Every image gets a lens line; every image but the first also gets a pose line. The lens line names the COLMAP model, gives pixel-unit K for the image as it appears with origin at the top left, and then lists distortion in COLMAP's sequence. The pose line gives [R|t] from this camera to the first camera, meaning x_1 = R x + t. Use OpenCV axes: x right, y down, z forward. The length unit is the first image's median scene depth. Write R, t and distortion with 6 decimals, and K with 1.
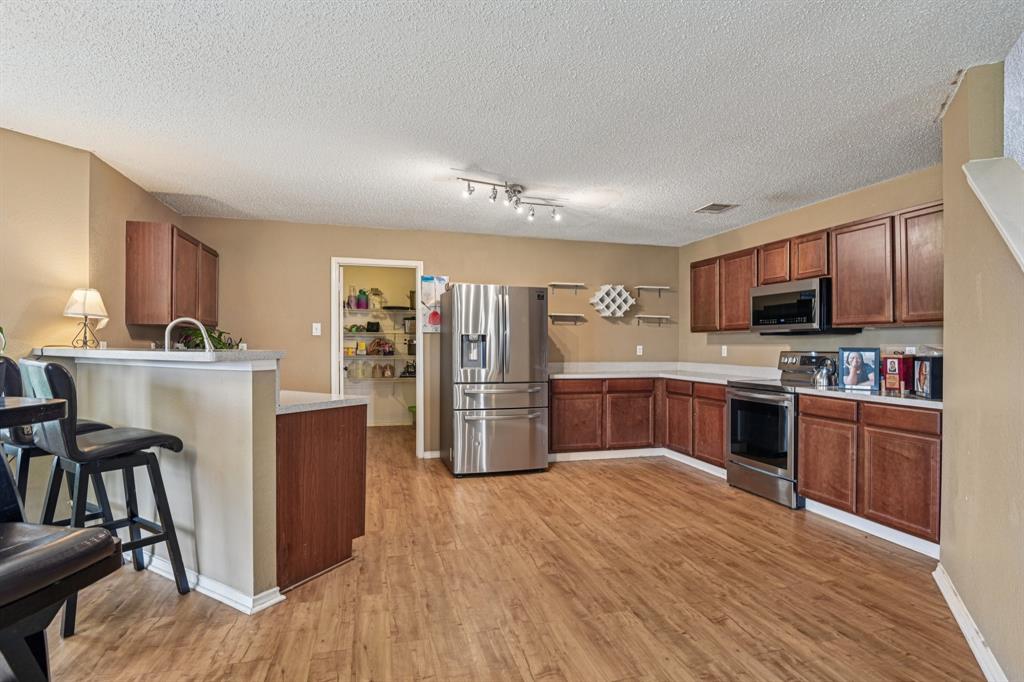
lens RADIAL K [[543.6, 0, 505.4], [0, 543.6, 344.9], [0, 0, 1]] dist [0.003659, -0.005630]
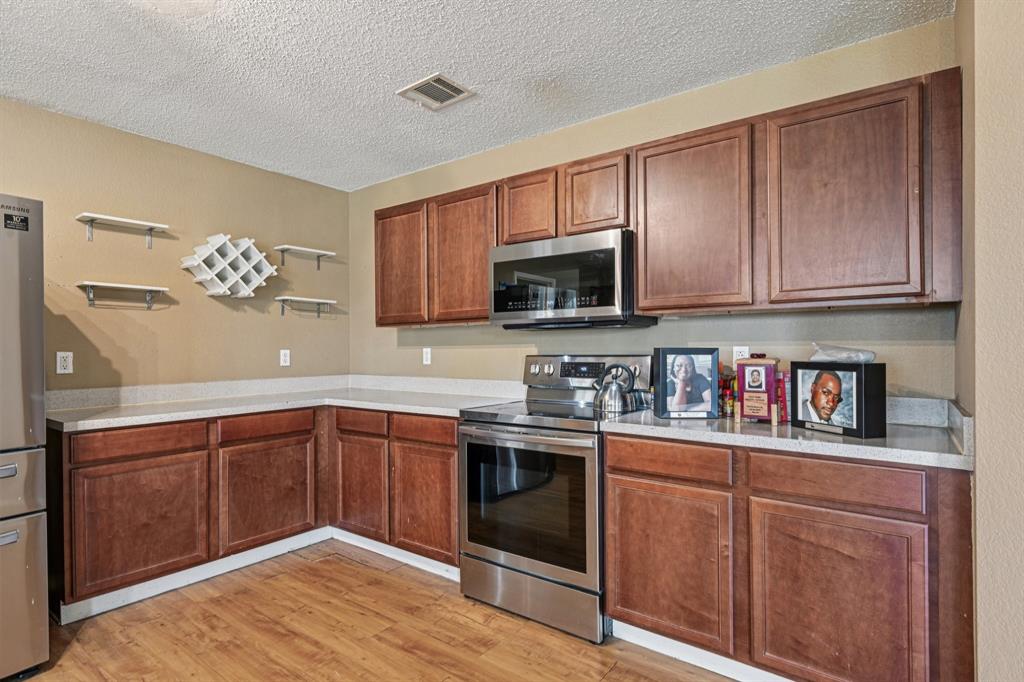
lens RADIAL K [[543.6, 0, 519.0], [0, 543.6, 345.0], [0, 0, 1]] dist [0.003659, -0.005630]
pose [[0.783961, -0.007178, 0.620769, 0.122305], [0.011150, 0.999935, -0.002520, 0.001399], [-0.620710, 0.008897, 0.783990, 0.577078]]
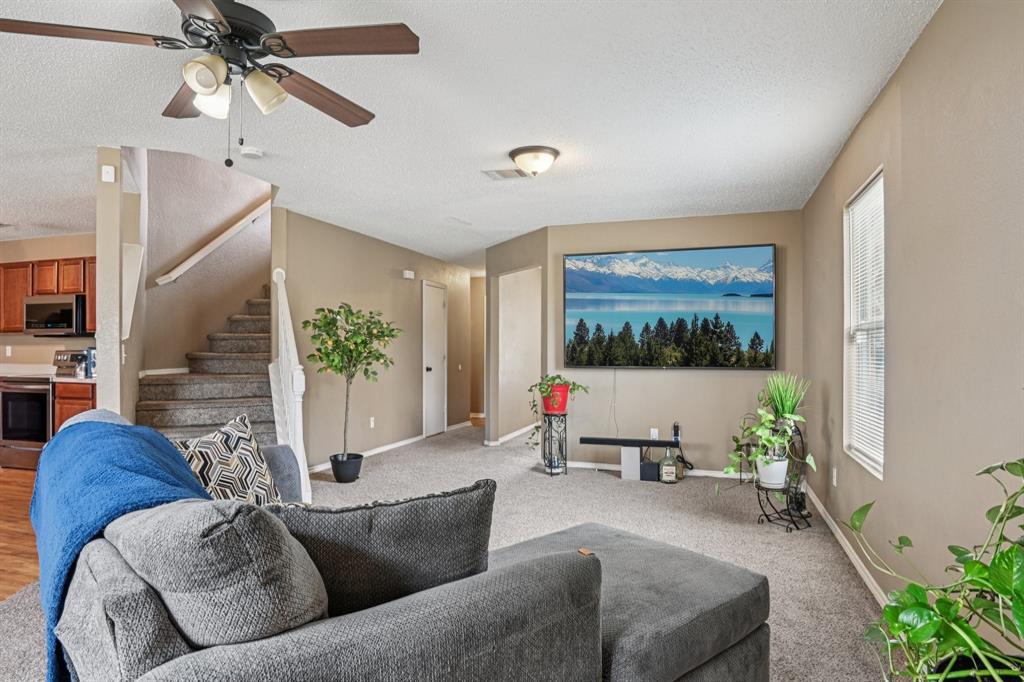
lens RADIAL K [[621.3, 0, 514.3], [0, 621.3, 345.2], [0, 0, 1]] dist [-0.013809, -0.001439]
pose [[0.551655, 0.002185, 0.834069, -0.078984], [0.001195, 0.999993, -0.003411, 0.006431], [-0.834071, 0.002878, 0.551649, -0.671602]]
